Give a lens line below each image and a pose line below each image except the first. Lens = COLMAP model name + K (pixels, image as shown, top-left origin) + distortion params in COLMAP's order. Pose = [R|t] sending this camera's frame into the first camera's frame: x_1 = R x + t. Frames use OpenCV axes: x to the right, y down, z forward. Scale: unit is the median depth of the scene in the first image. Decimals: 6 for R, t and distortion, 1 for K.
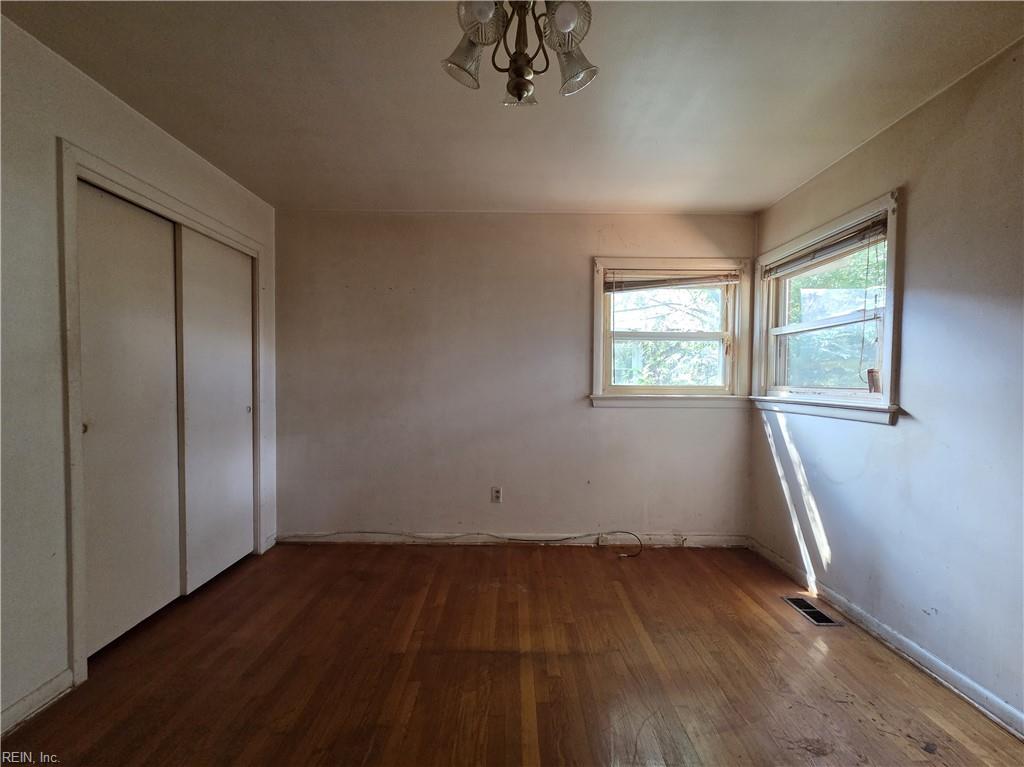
lens RADIAL K [[422.0, 0, 514.9], [0, 422.0, 385.3], [0, 0, 1]] dist [0.000036, 0.000392]
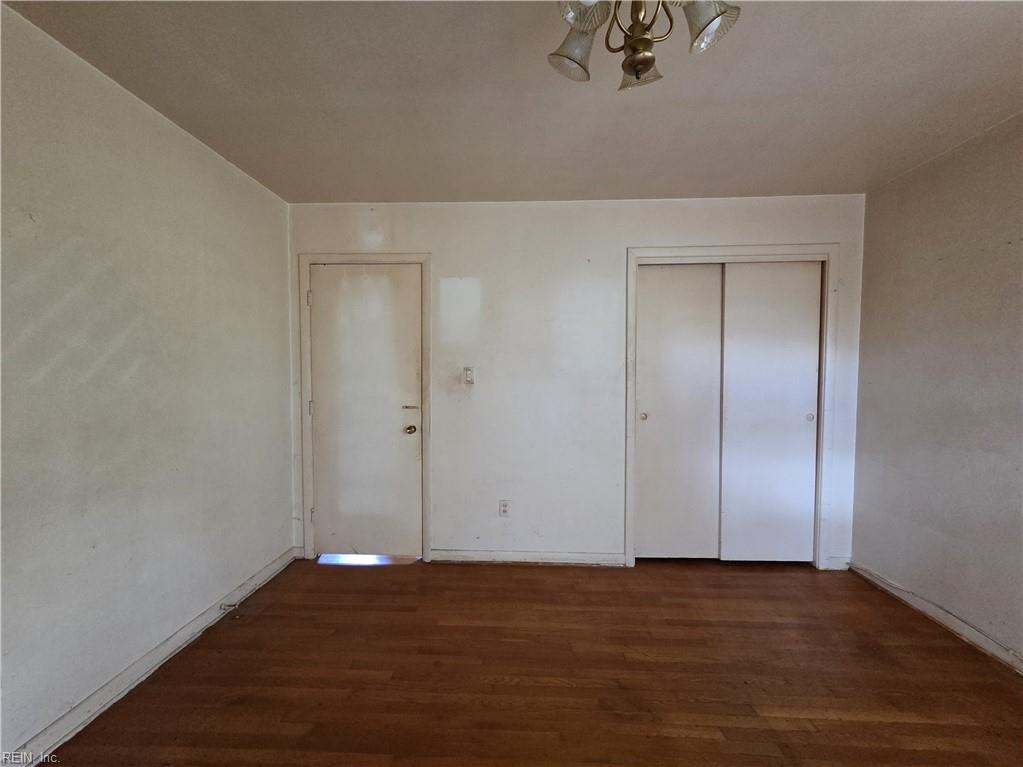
lens RADIAL K [[421.6, 0, 514.4], [0, 421.6, 384.9], [0, 0, 1]] dist [0.000036, 0.000392]
pose [[-0.030354, 0.014888, -0.999428, 0.392833], [-0.015992, 0.999754, 0.015379, -0.024432], [0.999411, 0.016450, -0.030109, 0.345371]]
